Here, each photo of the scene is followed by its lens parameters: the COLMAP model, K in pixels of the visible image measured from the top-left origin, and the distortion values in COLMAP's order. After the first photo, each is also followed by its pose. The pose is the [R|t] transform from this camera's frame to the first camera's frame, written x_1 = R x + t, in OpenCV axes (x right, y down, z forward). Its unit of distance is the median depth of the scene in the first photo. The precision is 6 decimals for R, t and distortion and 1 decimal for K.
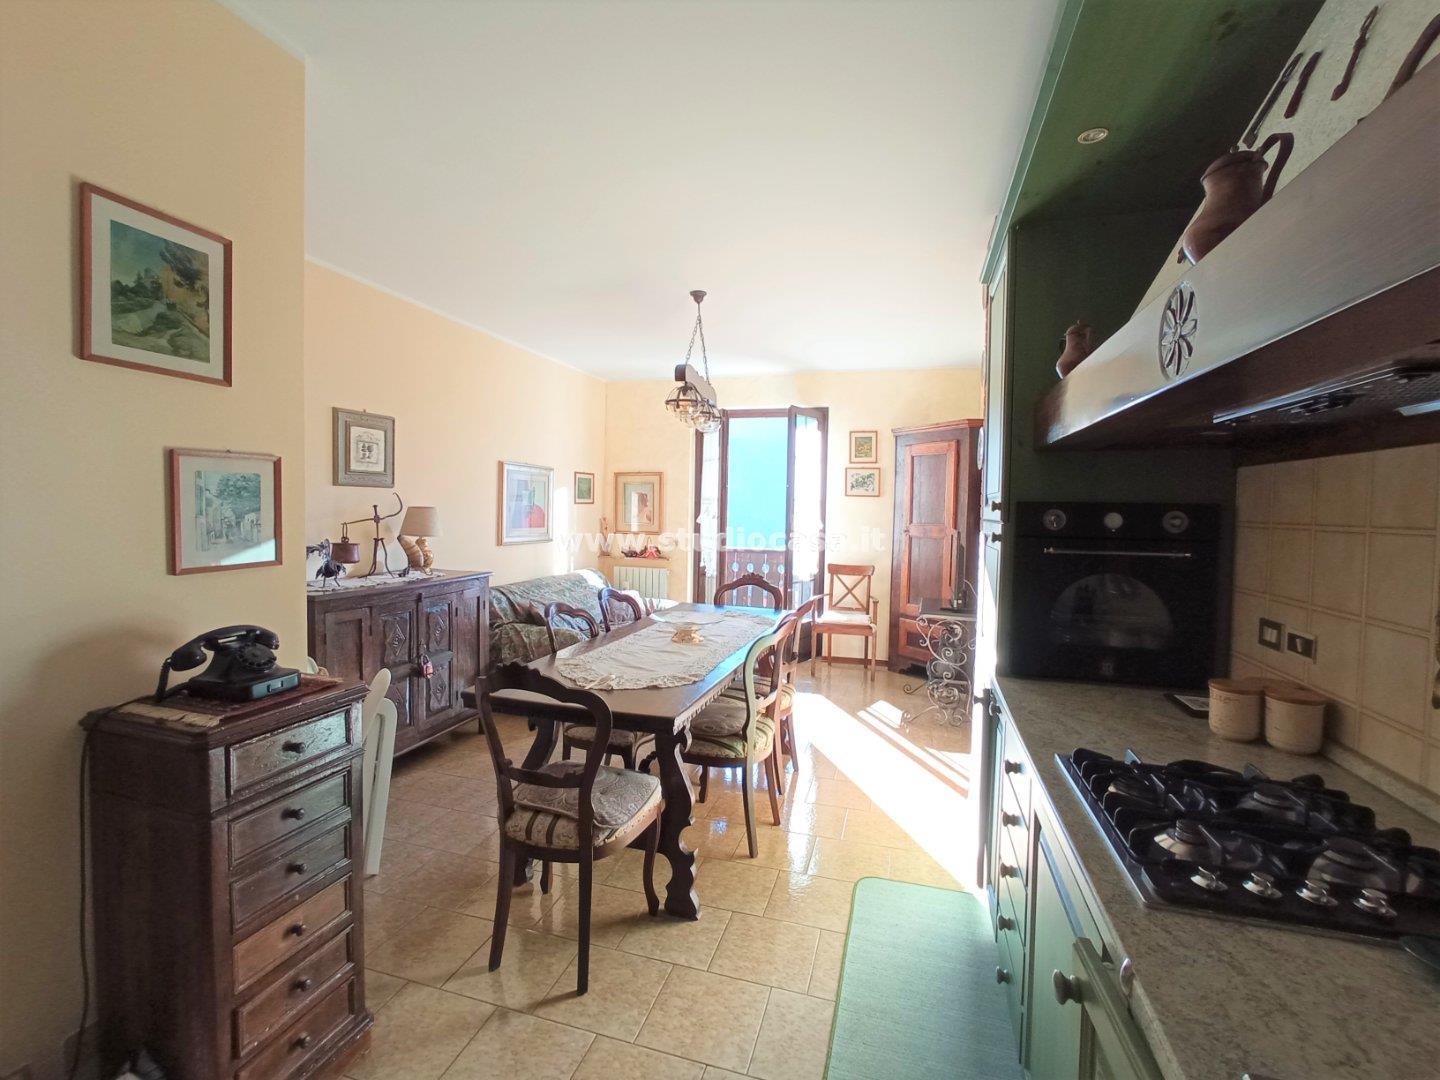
lens RADIAL K [[638.5, 0, 718.1], [0, 638.5, 537.4], [0, 0, 1]] dist [-0.012197, 0.003243]
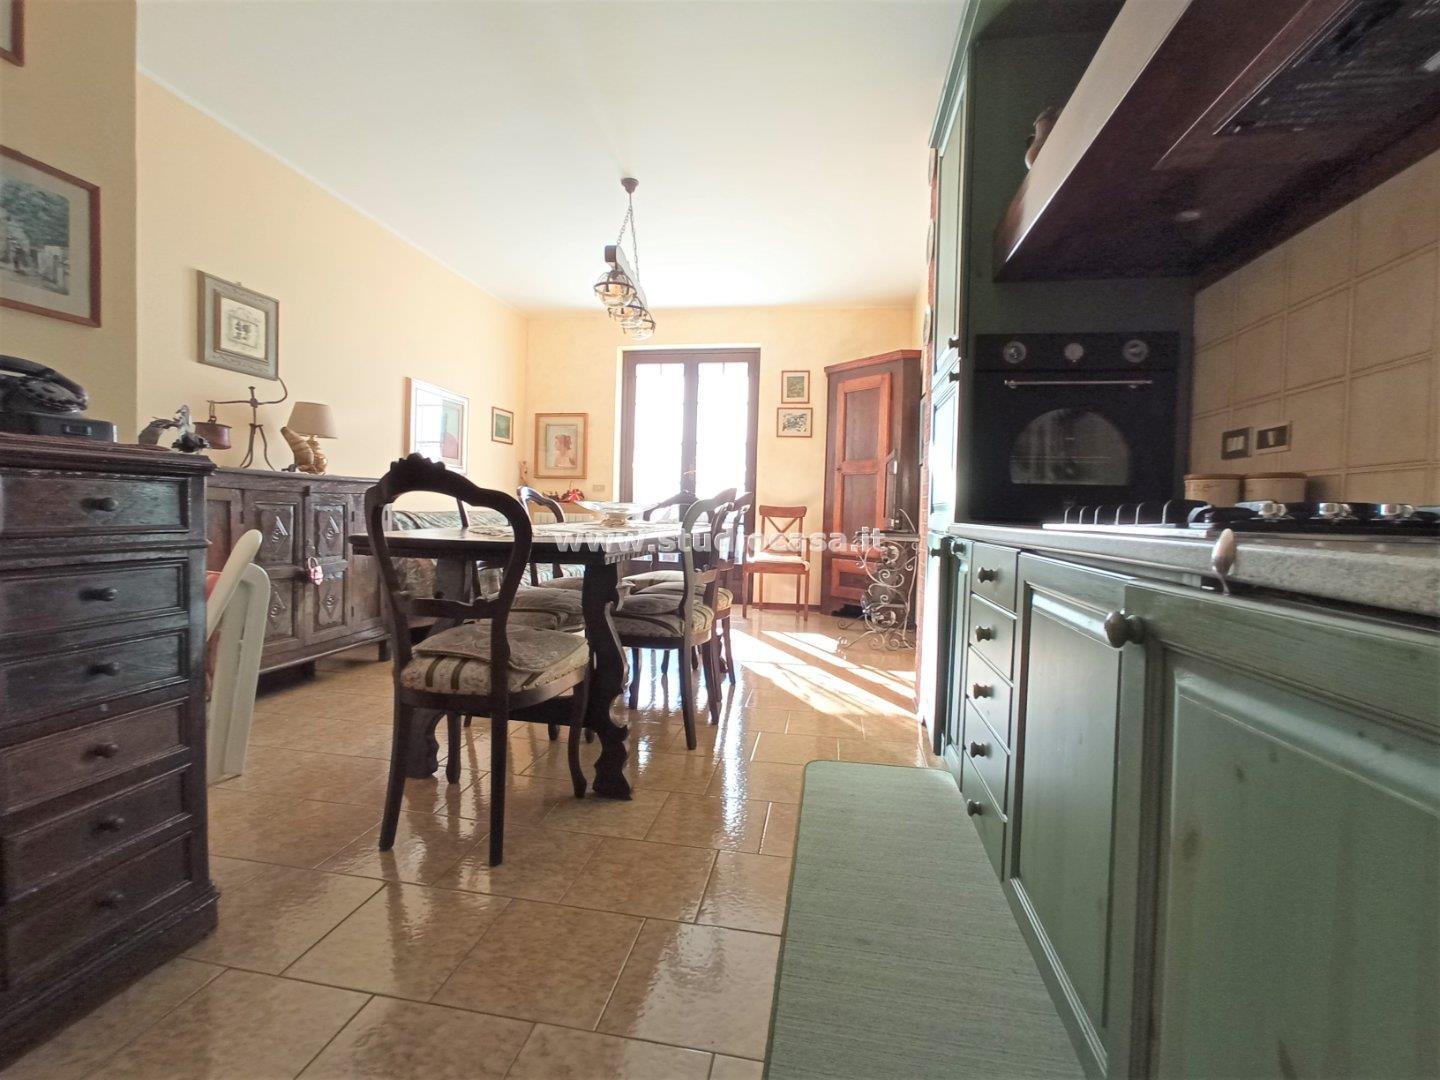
lens RADIAL K [[638.5, 0, 717.8], [0, 638.5, 533.8], [0, 0, 1]] dist [-0.012197, 0.003243]
pose [[0.992970, 0.003341, 0.118320, -0.016439], [-0.003153, 0.999993, -0.001779, 0.201608], [-0.118325, 0.001393, 0.992974, 0.093471]]
